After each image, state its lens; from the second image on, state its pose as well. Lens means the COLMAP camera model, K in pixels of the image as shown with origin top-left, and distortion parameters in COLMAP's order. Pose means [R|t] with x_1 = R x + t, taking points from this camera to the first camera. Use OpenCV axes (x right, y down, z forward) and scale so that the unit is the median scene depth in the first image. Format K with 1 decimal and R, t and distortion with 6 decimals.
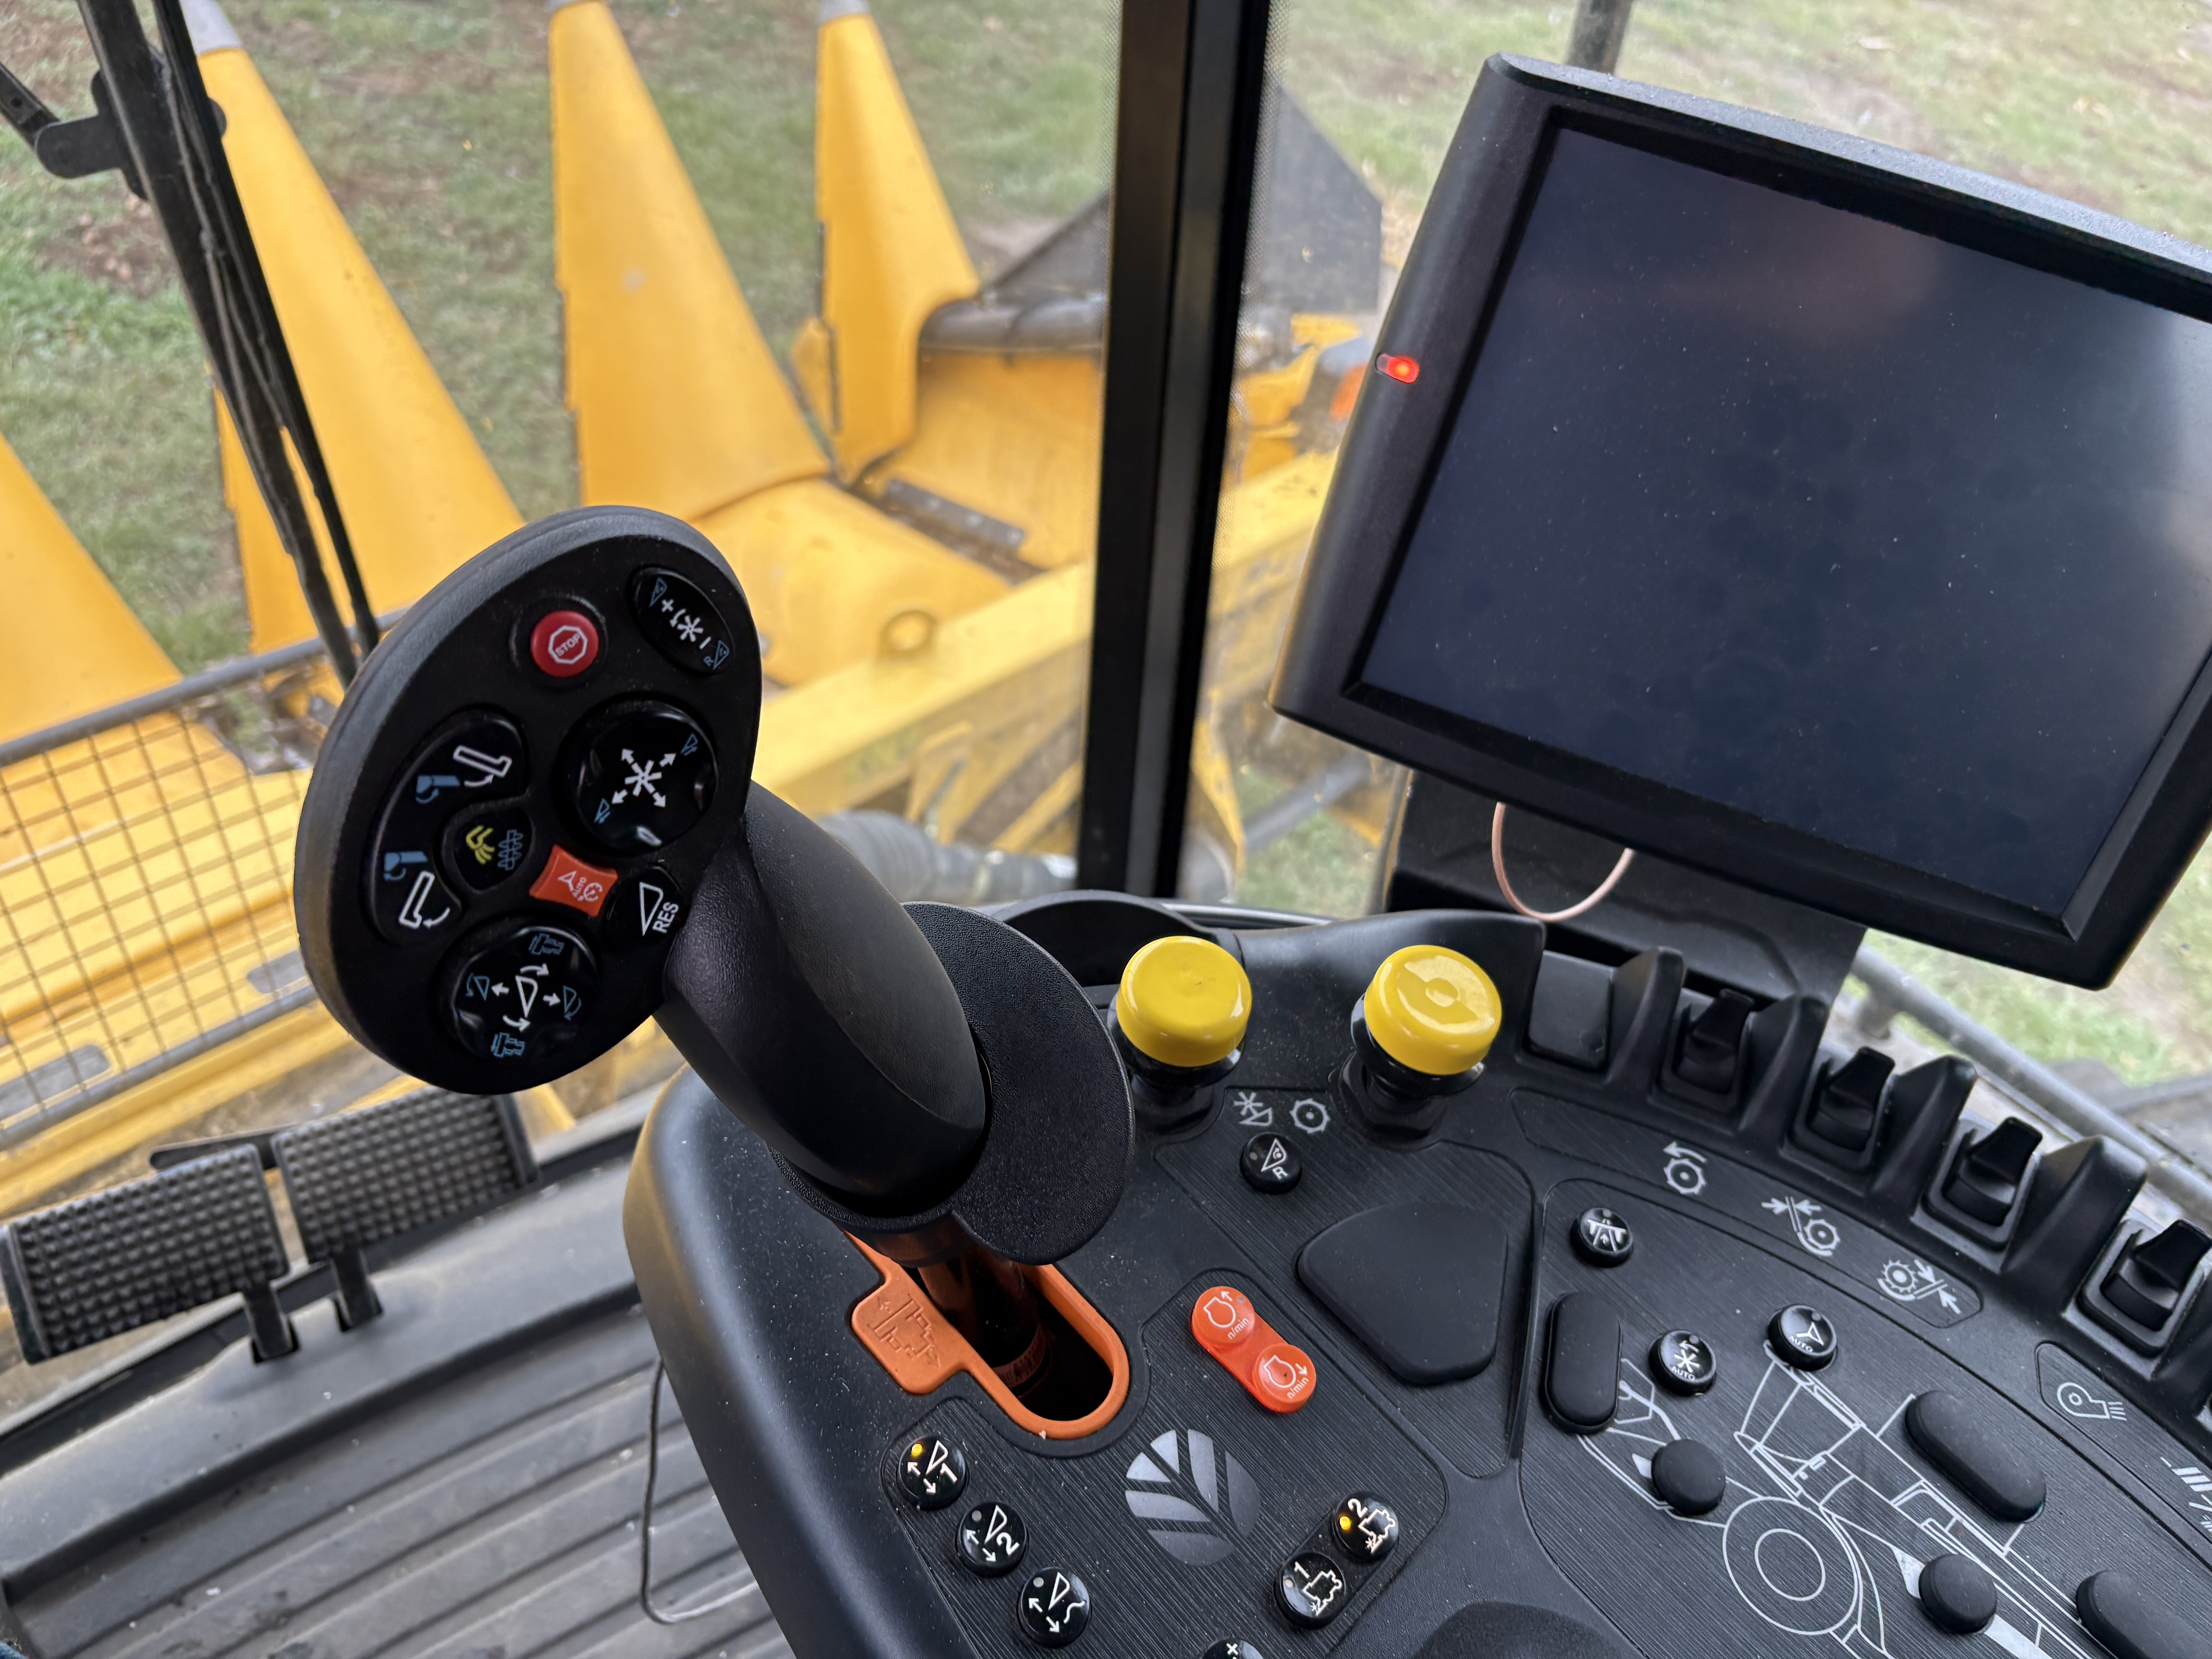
lens RADIAL K [[1695.9, 0, 1123.3], [0, 1695.9, 817.8], [0, 0, 1]] dist [0.013816, -0.017711]
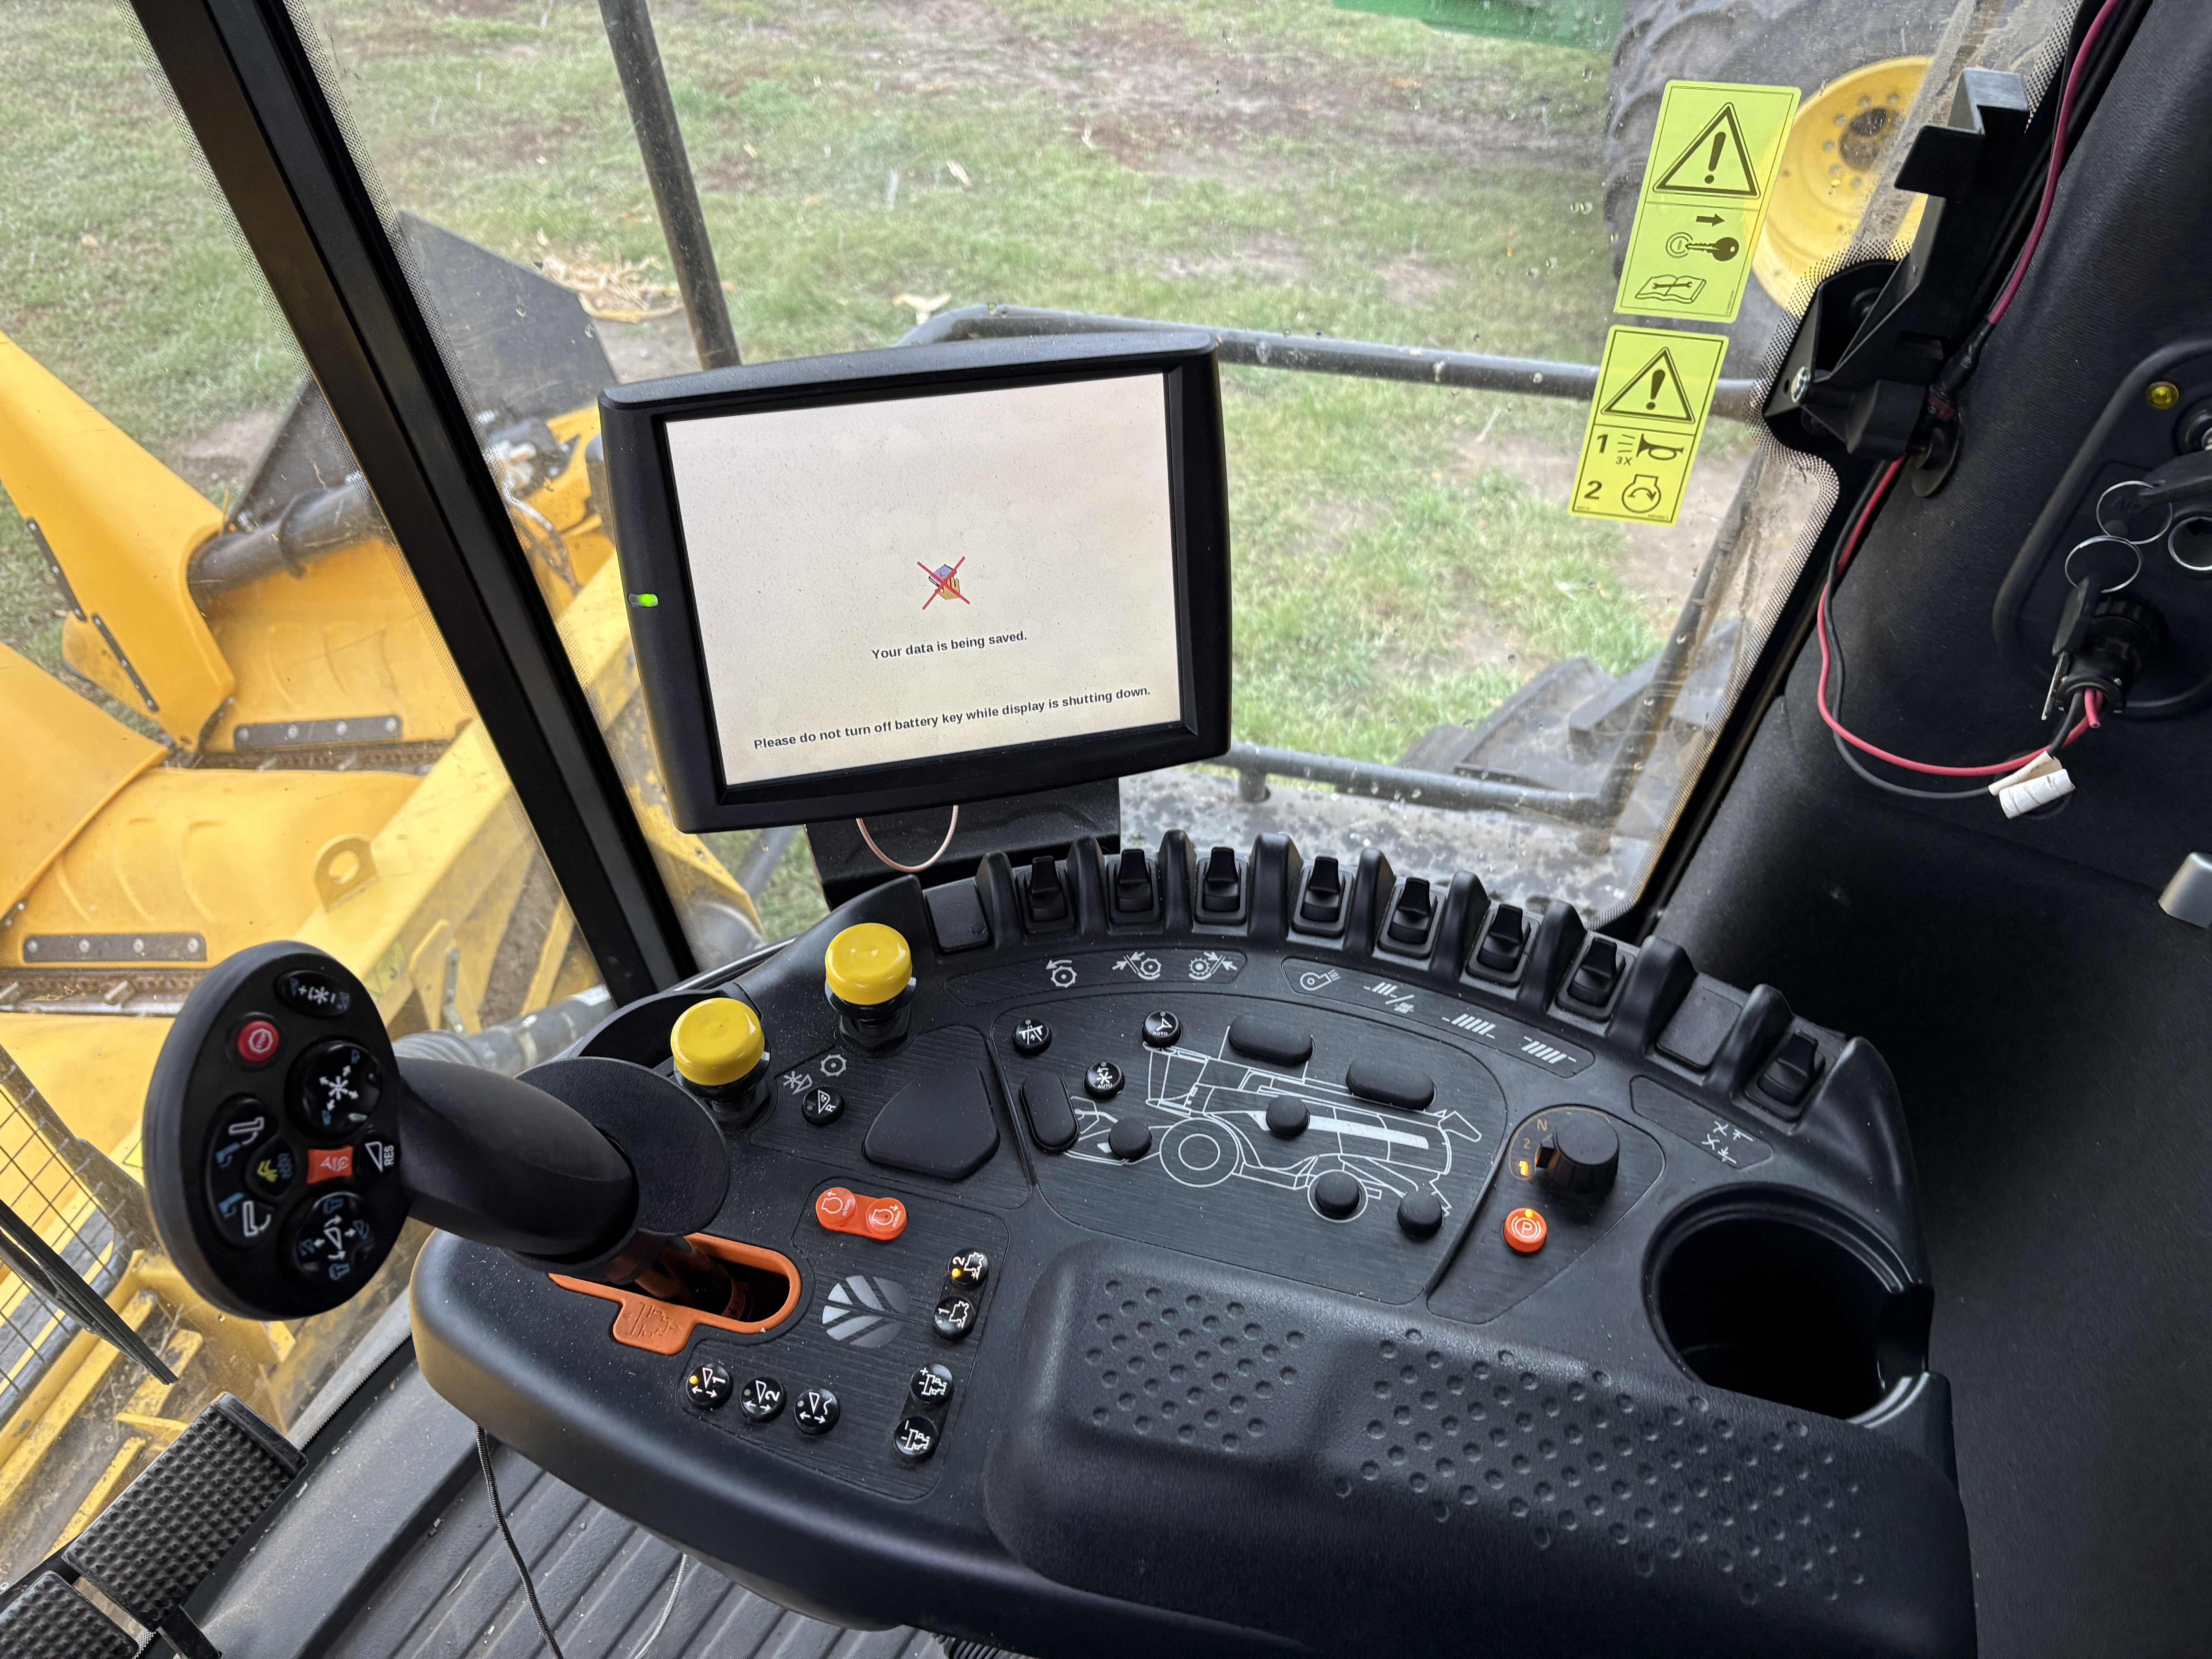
lens RADIAL K [[1695.9, 0, 1137.8], [0, 1695.9, 781.9], [0, 0, 1]] dist [0.013816, -0.017711]
pose [[0.839557, -0.461229, 0.287074, 0.023119], [0.461561, 0.884273, 0.070869, -0.029437], [-0.286538, 0.073004, 0.955283, -0.548836]]
